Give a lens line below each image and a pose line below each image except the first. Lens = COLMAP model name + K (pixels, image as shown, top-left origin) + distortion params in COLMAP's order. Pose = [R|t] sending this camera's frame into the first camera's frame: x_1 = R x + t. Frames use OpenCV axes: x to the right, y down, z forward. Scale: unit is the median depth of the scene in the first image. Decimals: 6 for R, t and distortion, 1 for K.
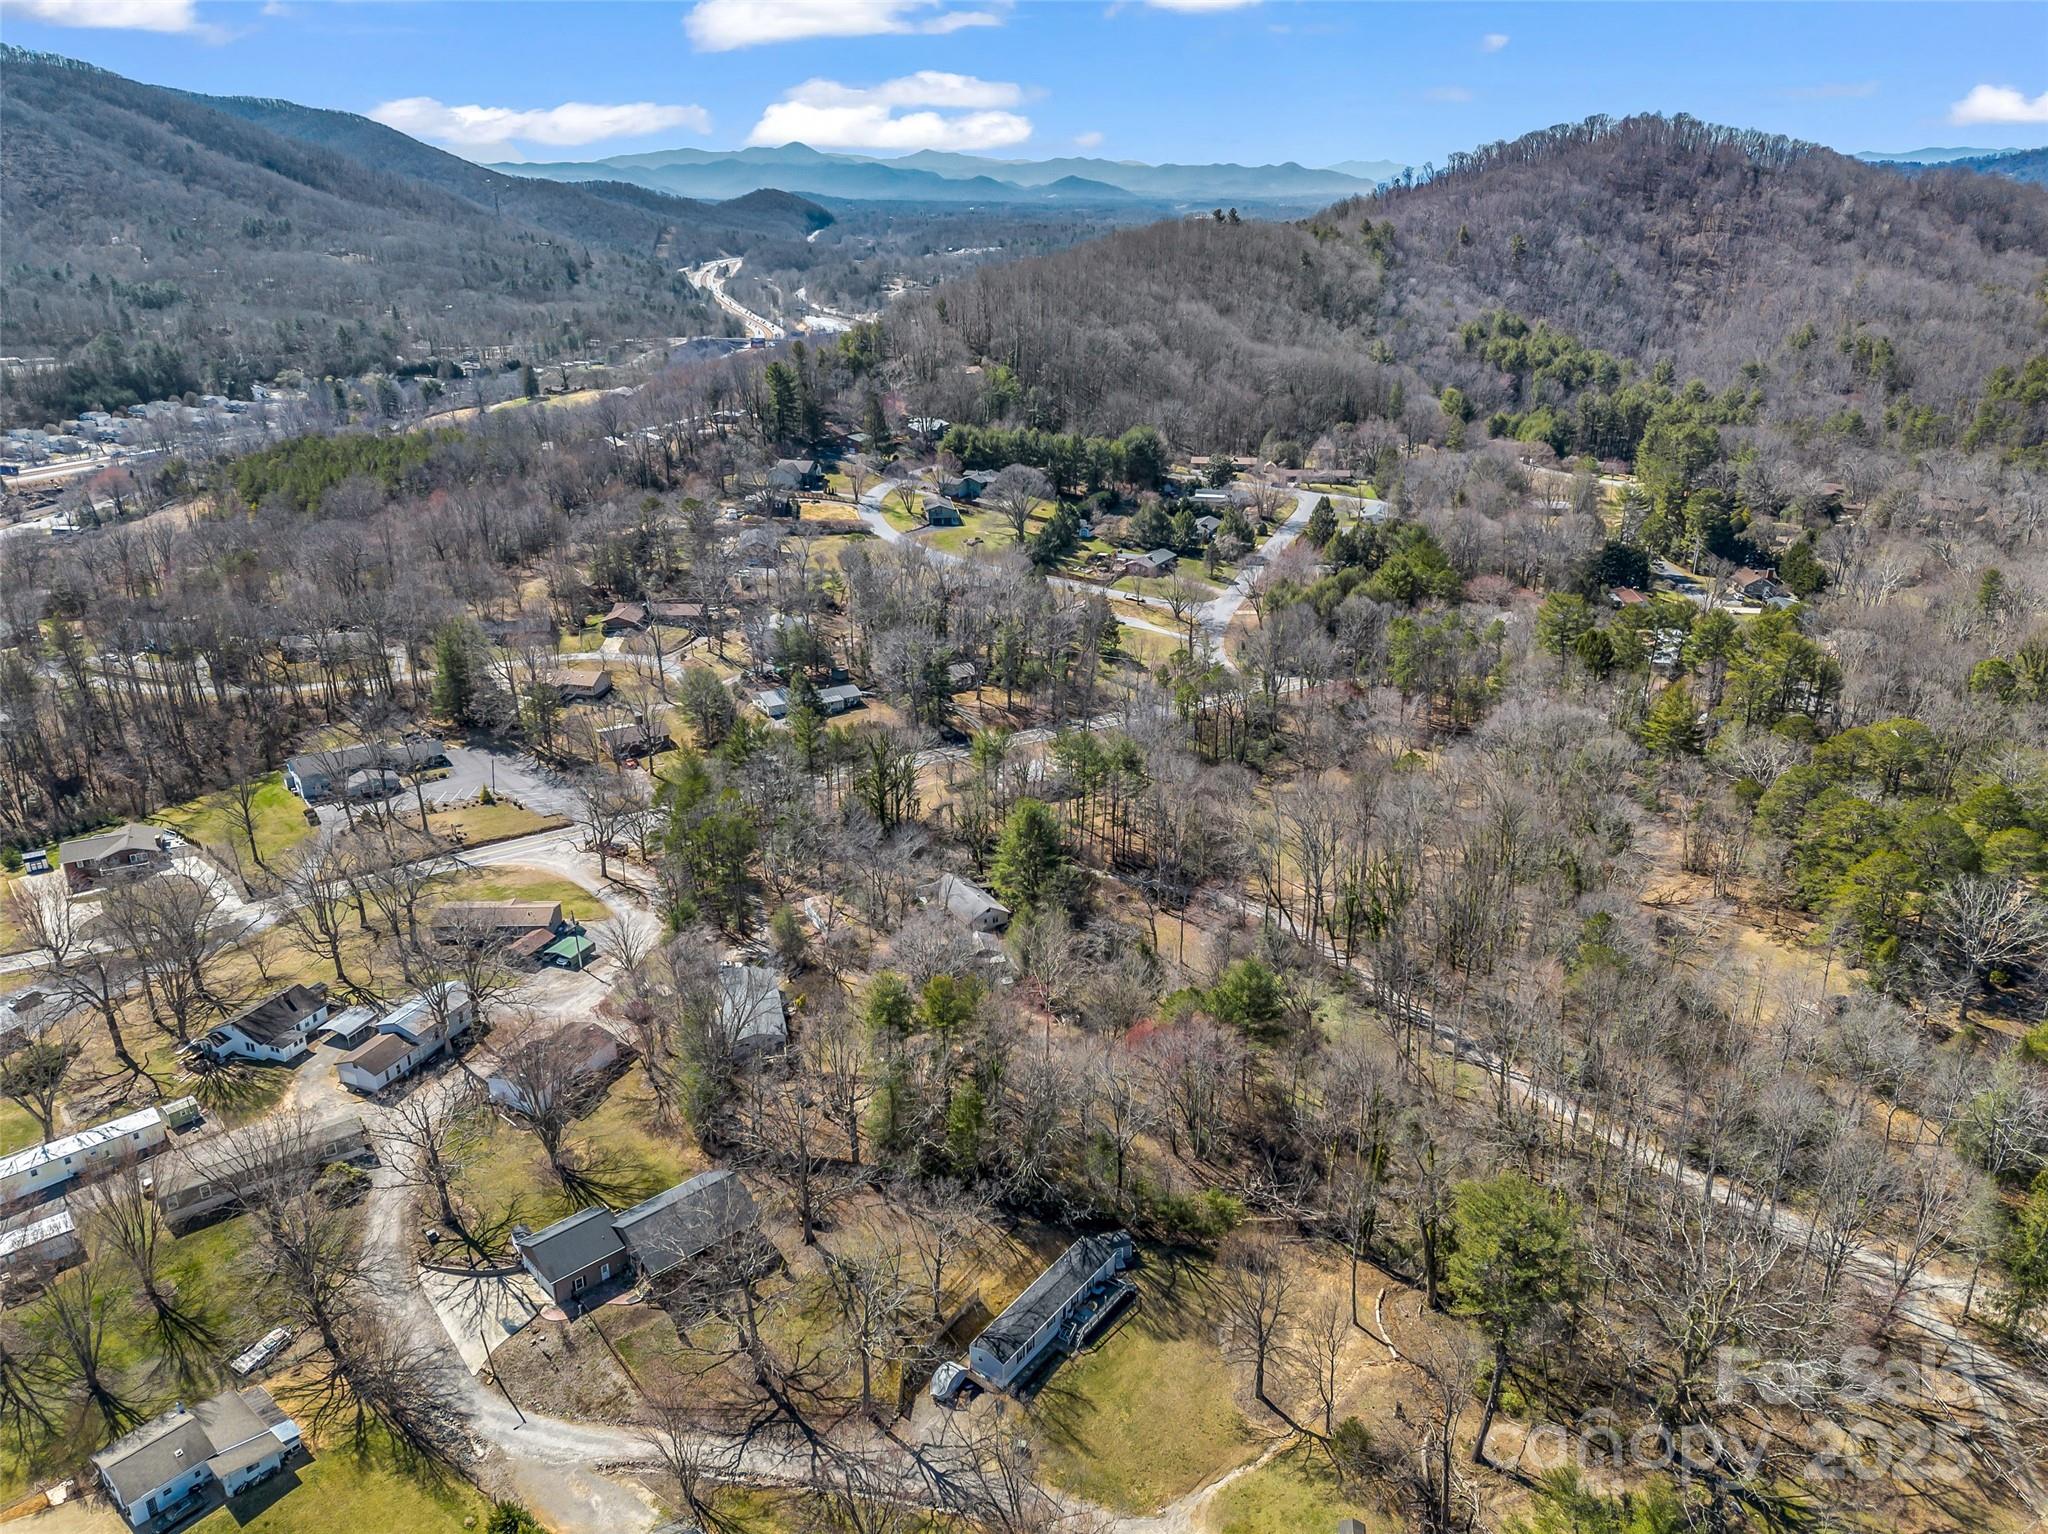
lens RADIAL K [[1461.6, 0, 1019.4], [0, 1461.6, 772.7], [0, 0, 1]] dist [0.062998, -0.052146]
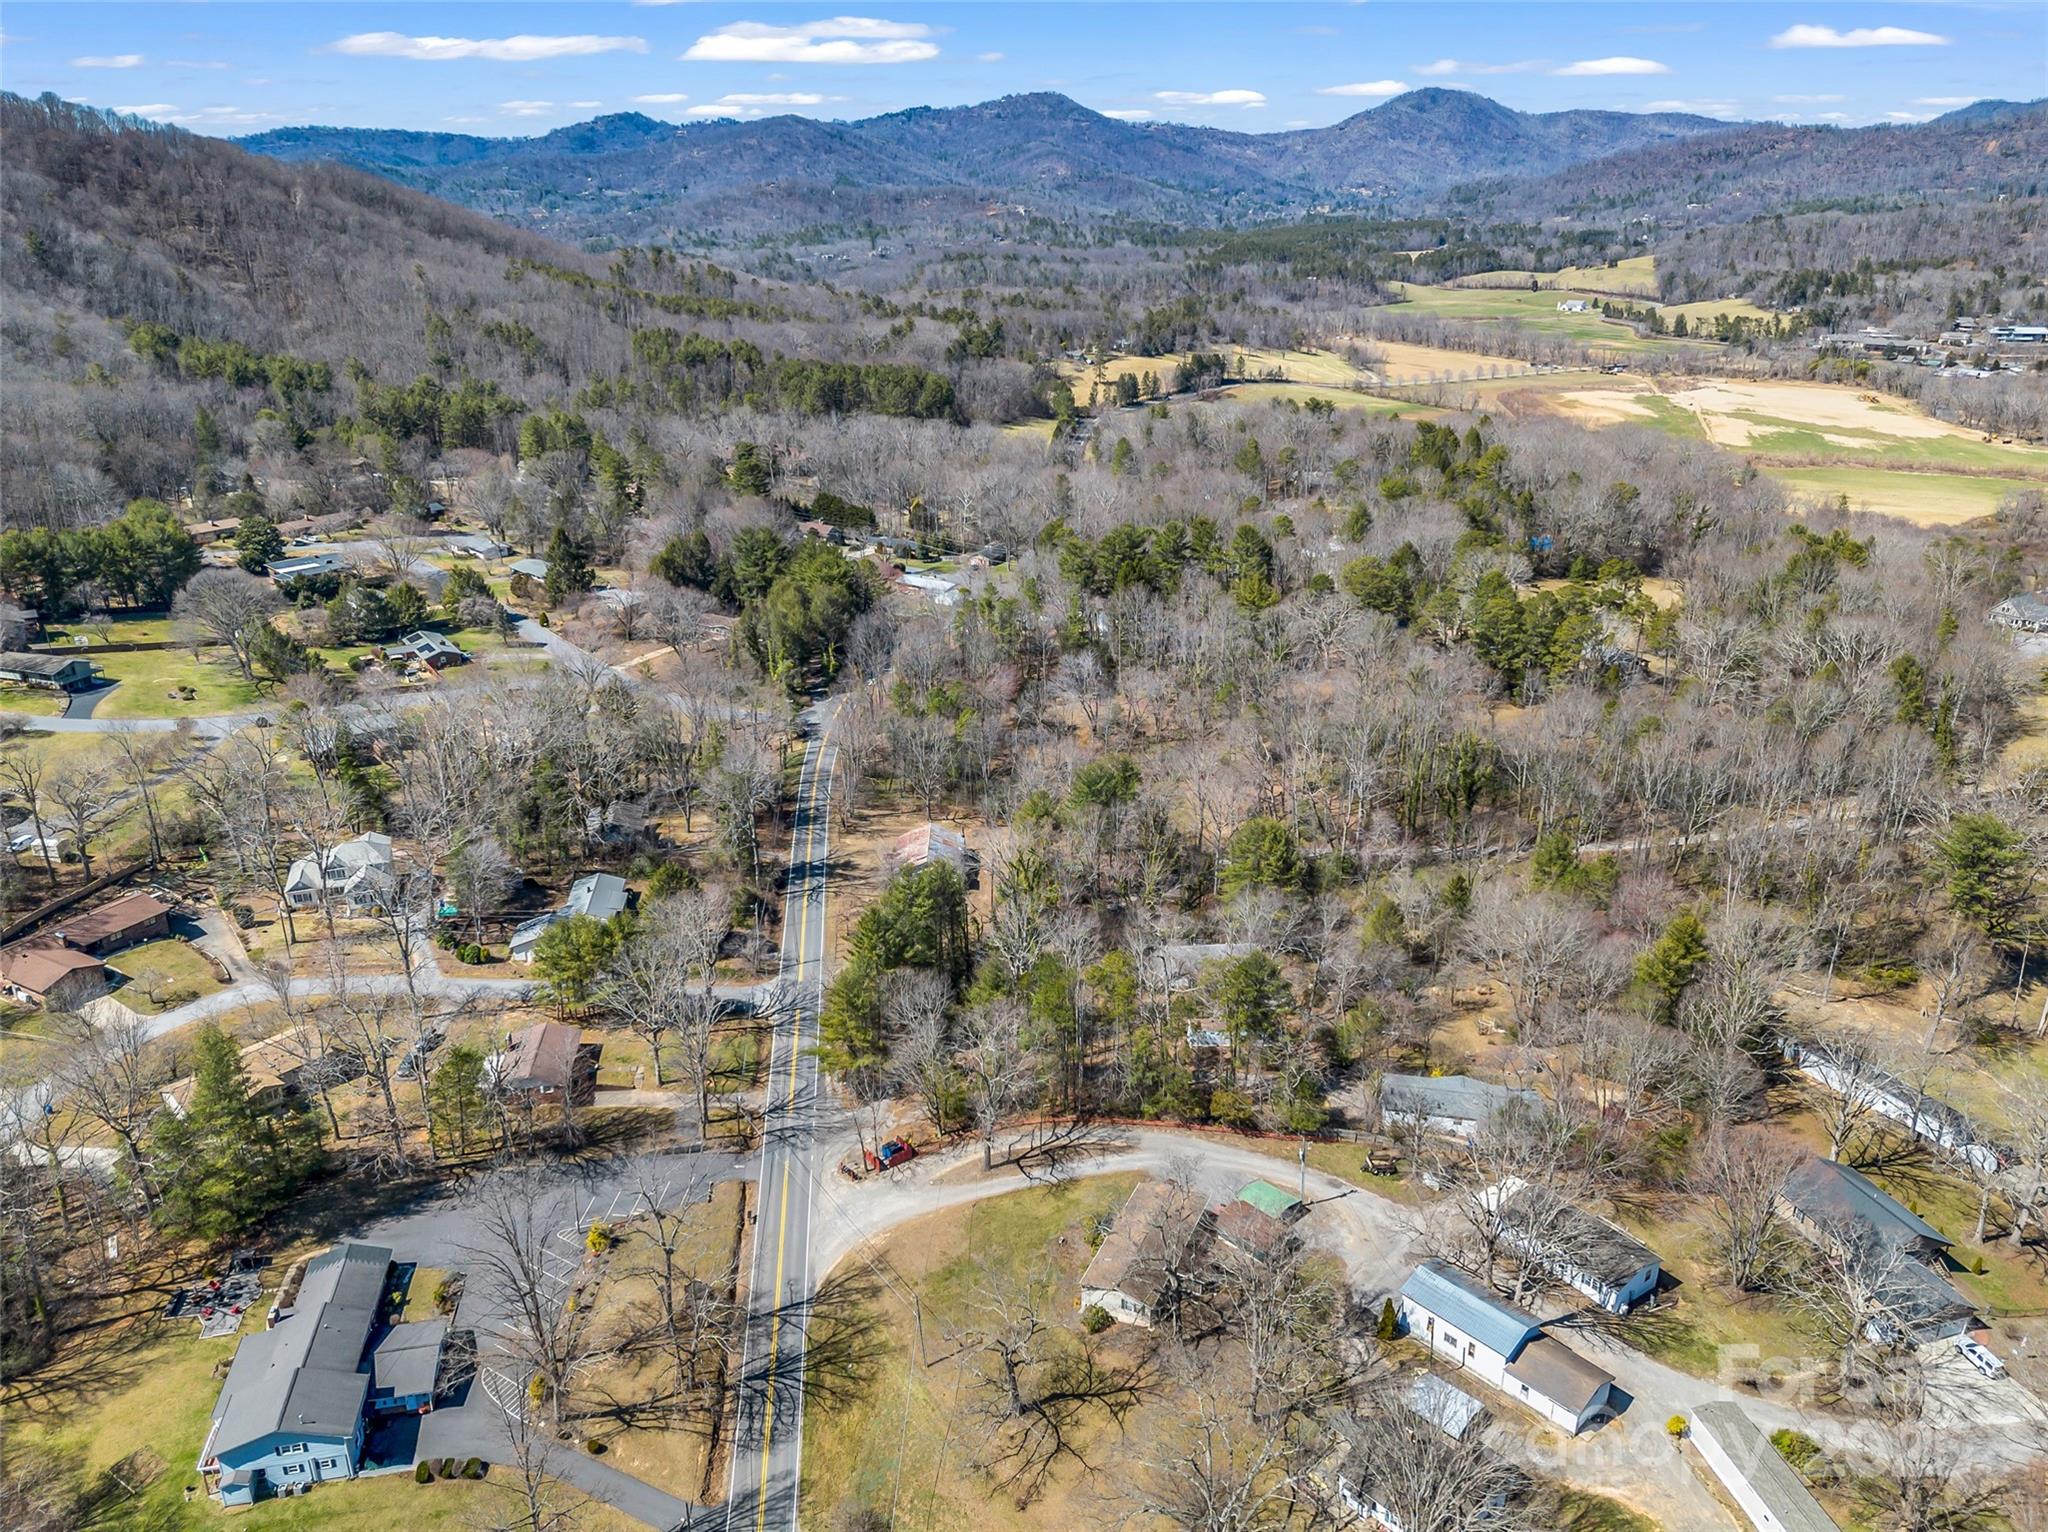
lens RADIAL K [[1466.9, 0, 1017.6], [0, 1466.9, 766.6], [0, 0, 1]] dist [0.054877, -0.040912]
pose [[0.425665, -0.331249, 0.842071, -0.334696], [0.330248, 0.923267, 0.196250, -0.099438], [-0.842464, 0.194555, 0.502397, 0.251607]]
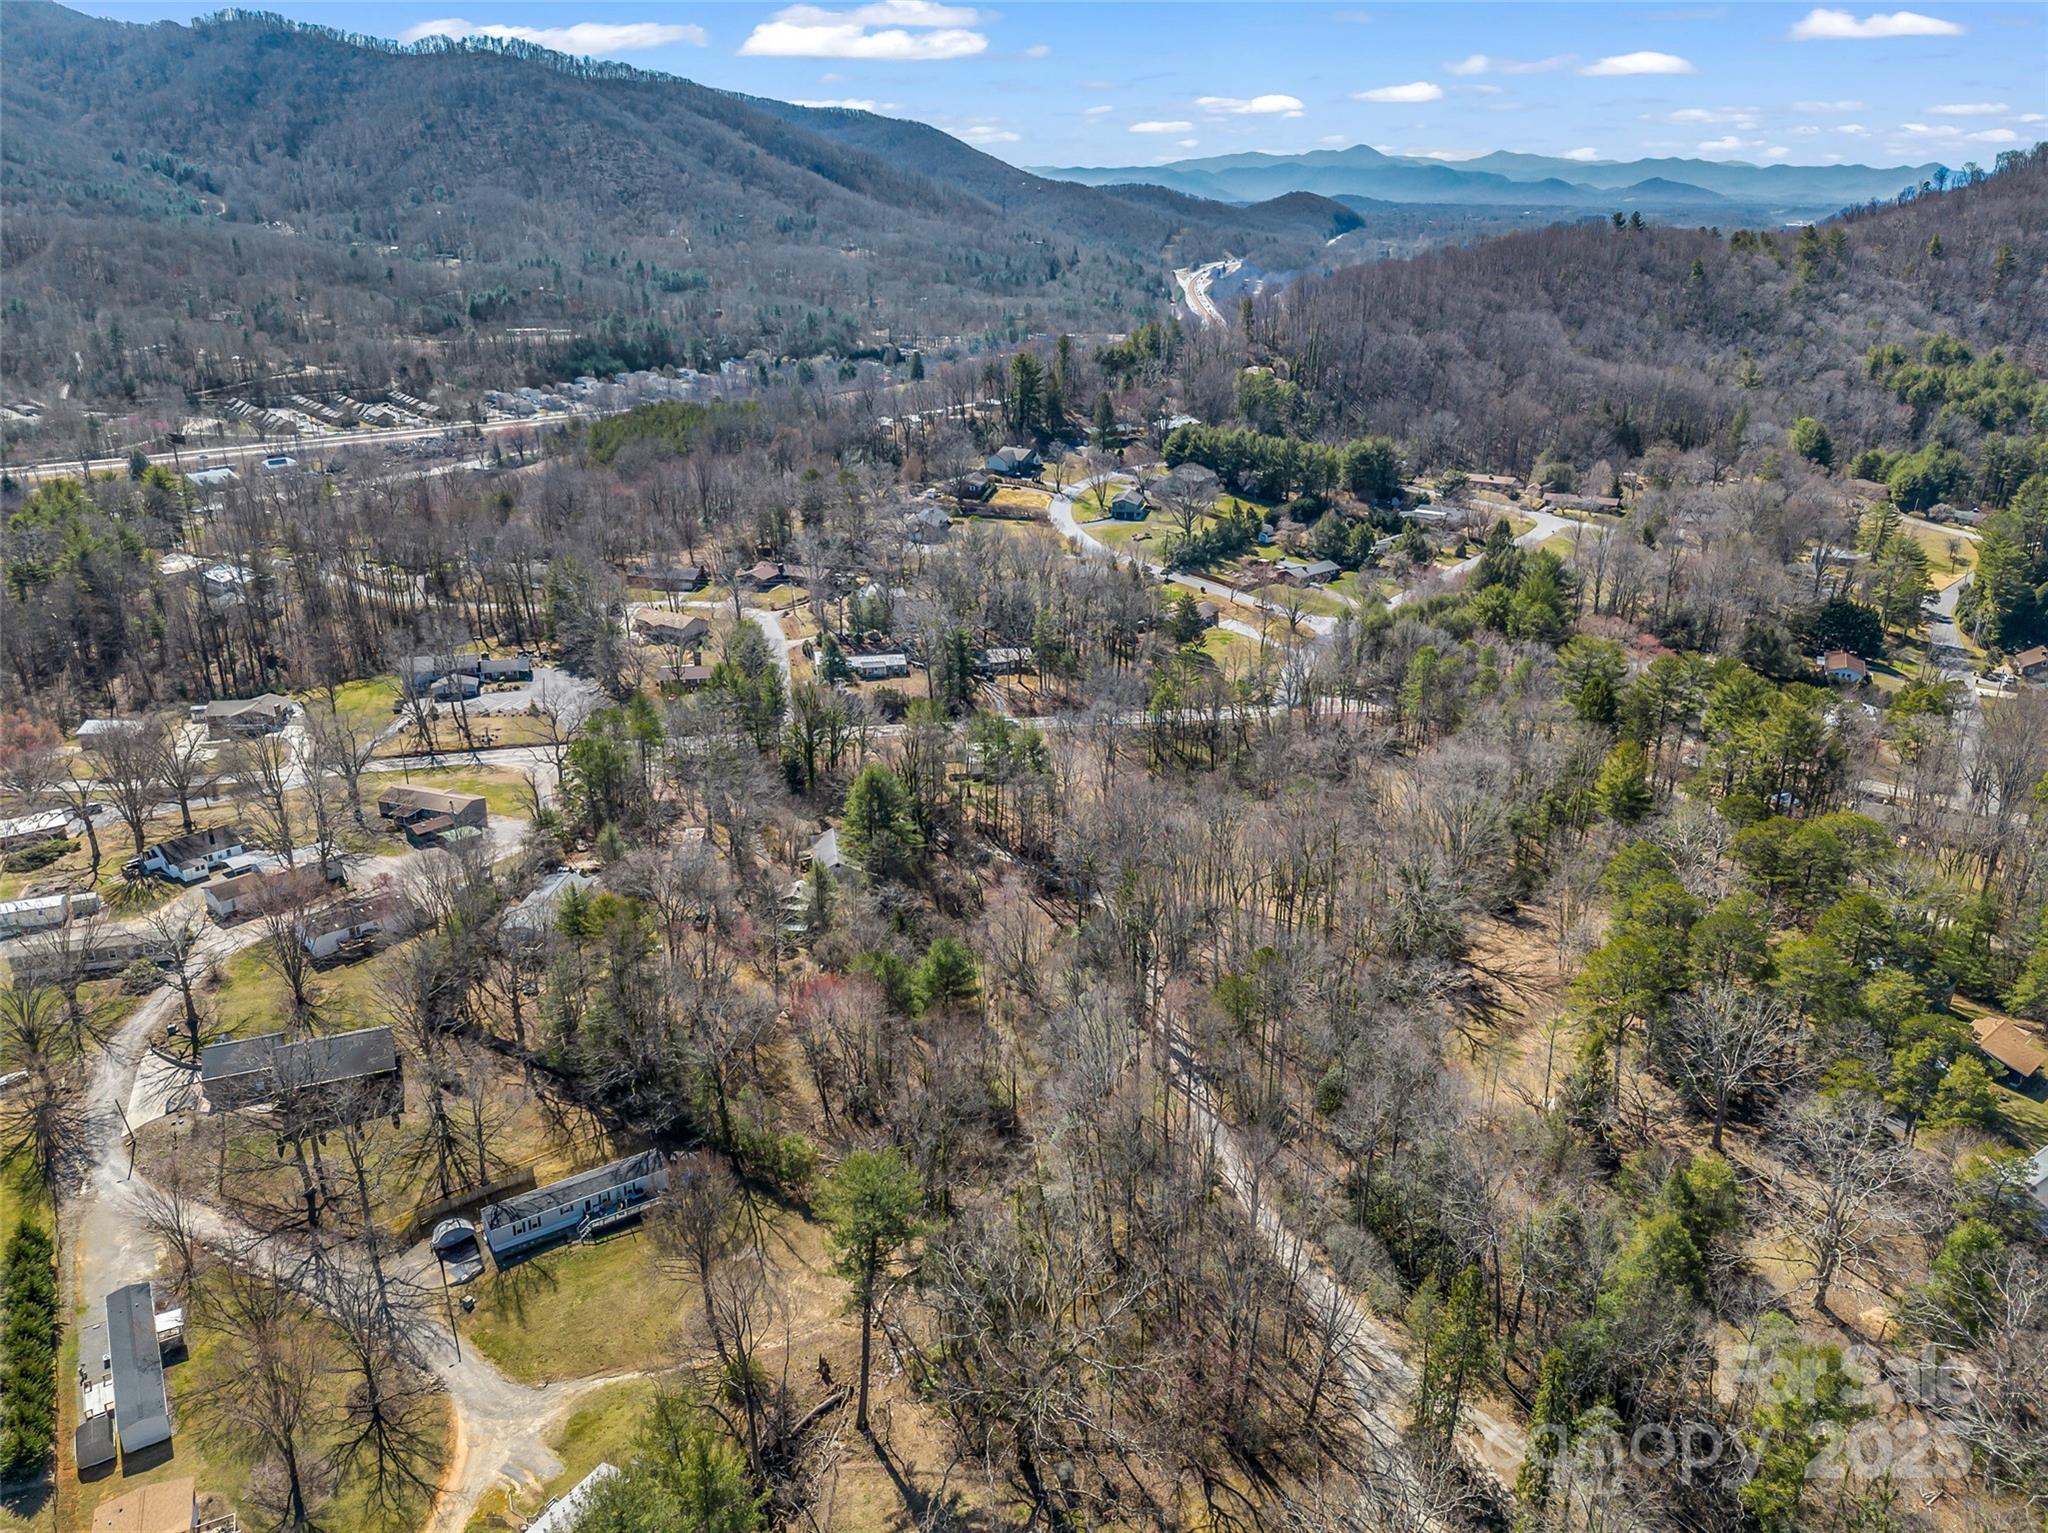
lens RADIAL K [[1461.6, 0, 1019.4], [0, 1461.6, 772.2], [0, 0, 1]] dist [0.062998, -0.052146]
pose [[0.938430, 0.135552, -0.317766, 0.170397], [-0.136213, 0.990473, 0.020248, -0.004561], [0.317483, 0.024282, 0.947953, 0.015321]]
